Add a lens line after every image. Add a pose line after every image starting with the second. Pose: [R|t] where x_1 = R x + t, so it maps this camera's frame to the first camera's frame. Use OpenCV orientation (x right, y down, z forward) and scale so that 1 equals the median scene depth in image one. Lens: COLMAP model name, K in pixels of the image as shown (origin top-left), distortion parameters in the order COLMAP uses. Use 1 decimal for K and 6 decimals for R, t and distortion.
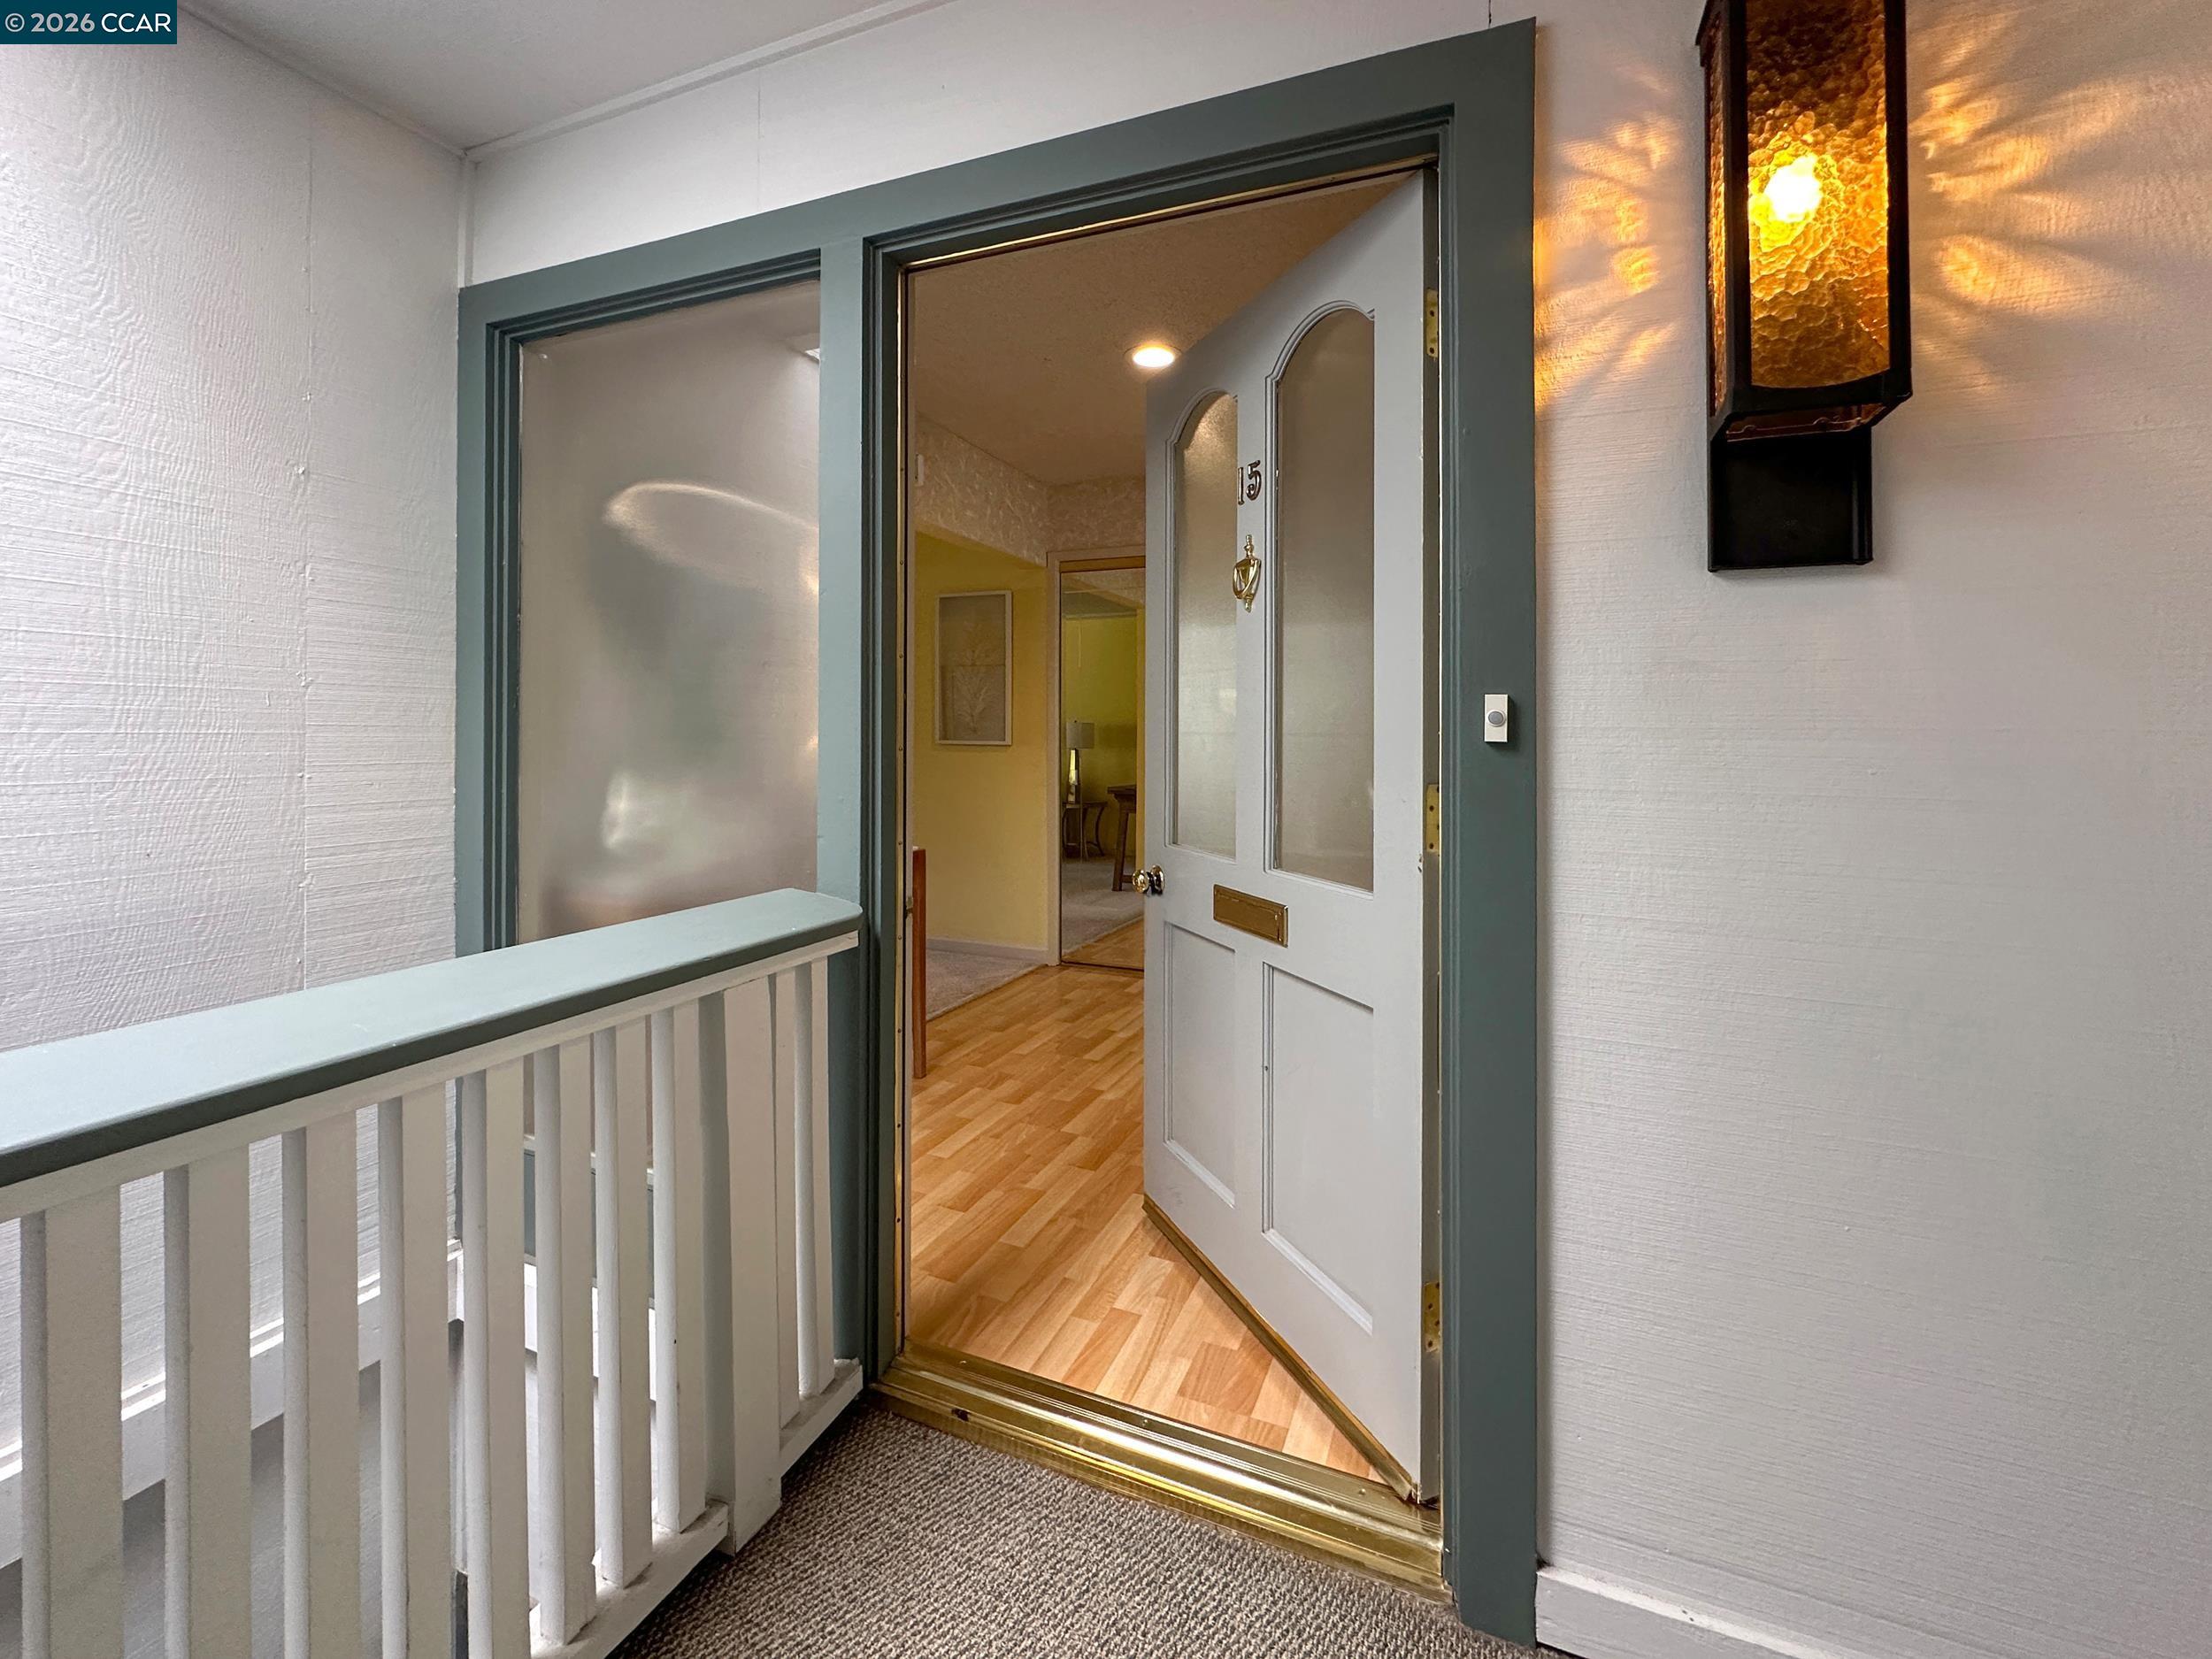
lens RADIAL K [[915.6, 0, 1113.9], [0, 915.6, 749.4], [0, 0, 1]] dist [-0.012155, 0.006386]
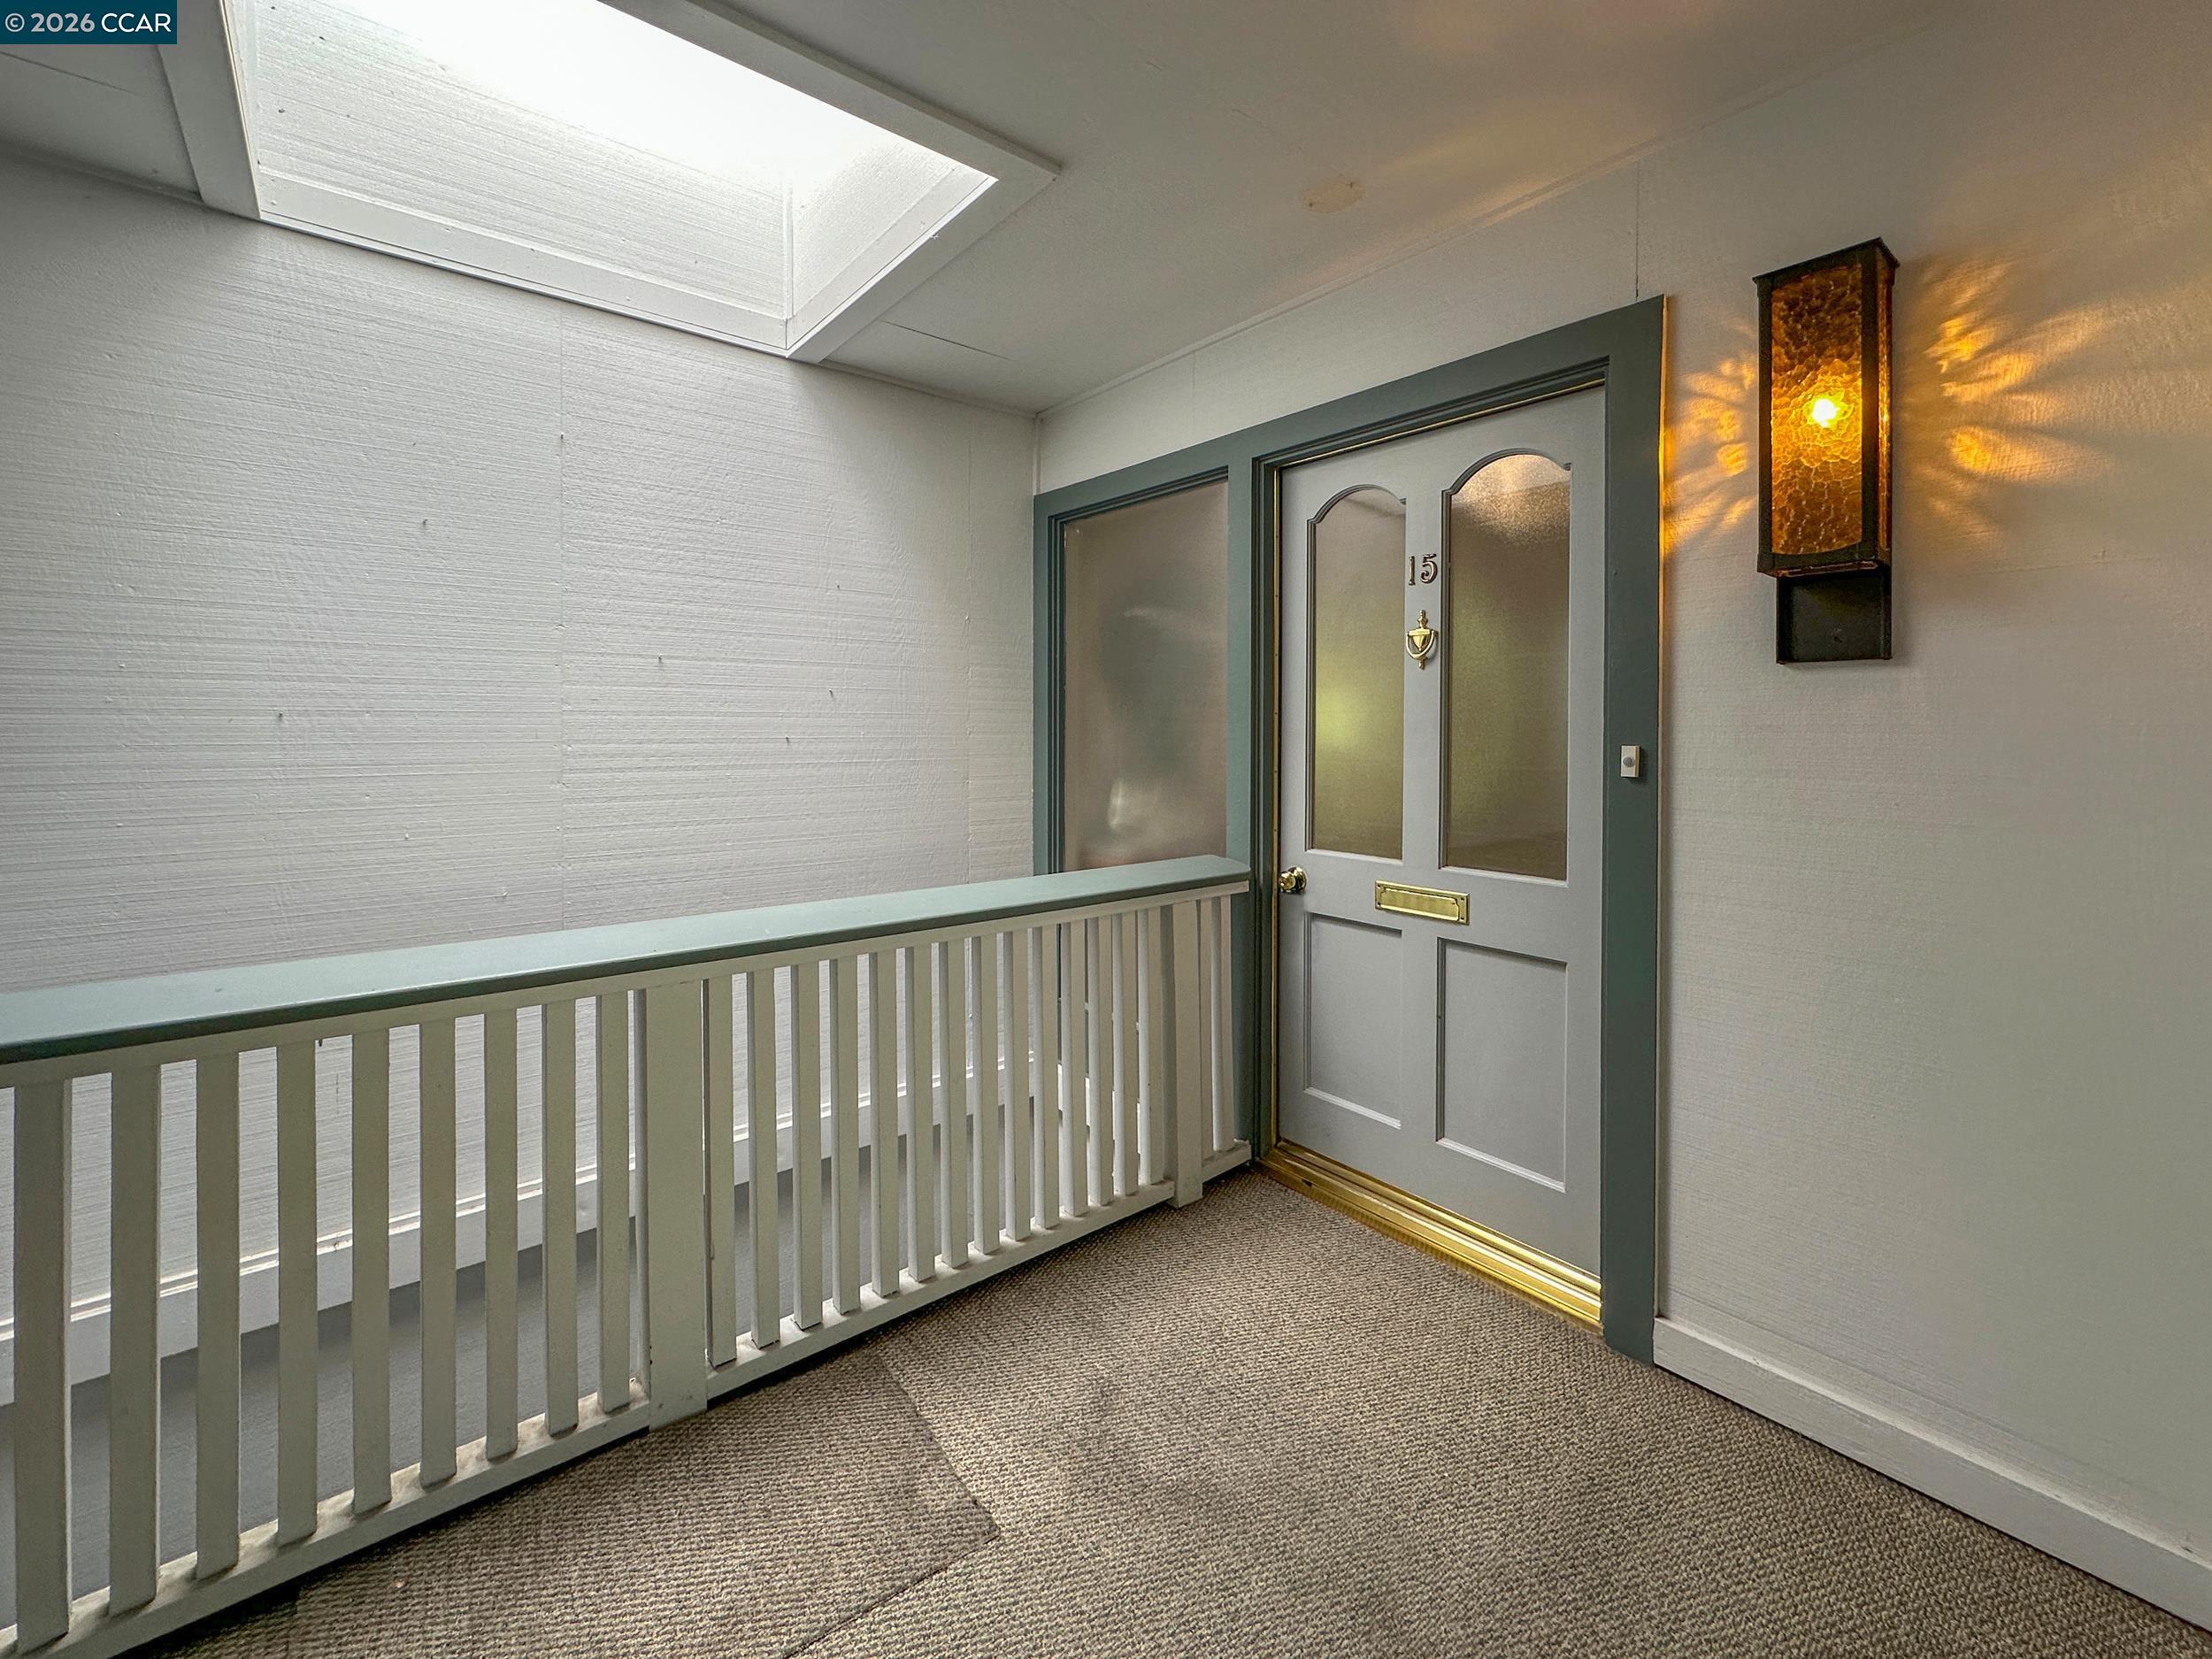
lens RADIAL K [[915.6, 0, 1113.9], [0, 915.6, 749.4], [0, 0, 1]] dist [-0.012155, 0.006386]
pose [[0.883622, -0.000938, -0.468200, 0.366784], [0.001644, 0.999998, 0.001099, -0.056871], [0.468198, -0.001741, 0.883622, -0.757131]]
